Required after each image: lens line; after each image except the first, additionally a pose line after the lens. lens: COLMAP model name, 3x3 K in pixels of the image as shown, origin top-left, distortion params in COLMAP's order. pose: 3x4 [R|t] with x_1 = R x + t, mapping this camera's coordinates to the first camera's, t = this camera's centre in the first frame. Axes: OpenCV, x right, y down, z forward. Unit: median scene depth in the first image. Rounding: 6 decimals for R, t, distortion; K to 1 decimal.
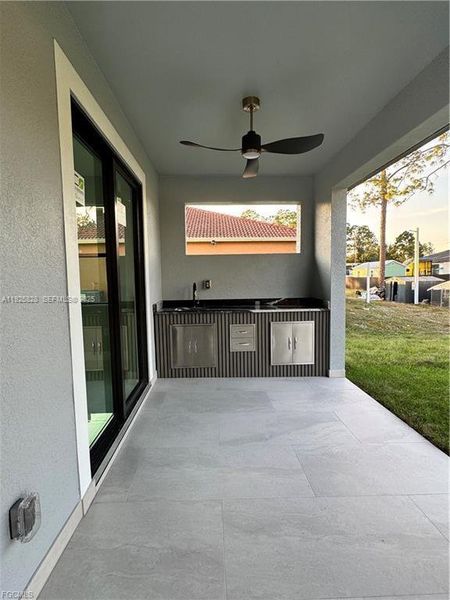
lens RADIAL K [[332.8, 0, 220.2], [0, 332.8, 299.3], [0, 0, 1]] dist [-0.007265, -0.000733]
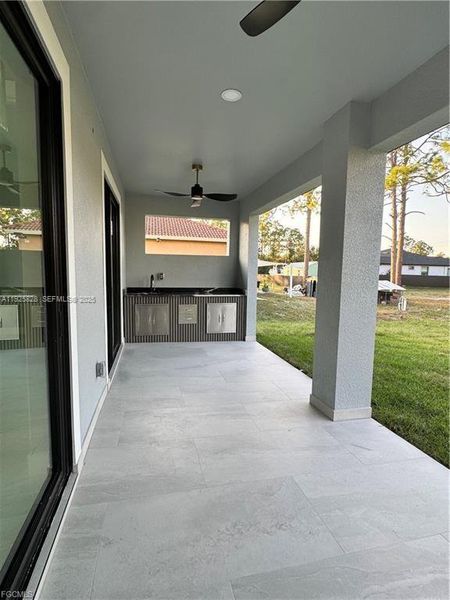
lens RADIAL K [[332.8, 0, 226.8], [0, 332.8, 301.6], [0, 0, 1]] dist [-0.007265, -0.000733]
pose [[0.979254, 0.015602, 0.202037, -0.052671], [-0.019700, 0.999639, 0.018288, 0.030198], [-0.201679, -0.021889, 0.979207, -0.401801]]
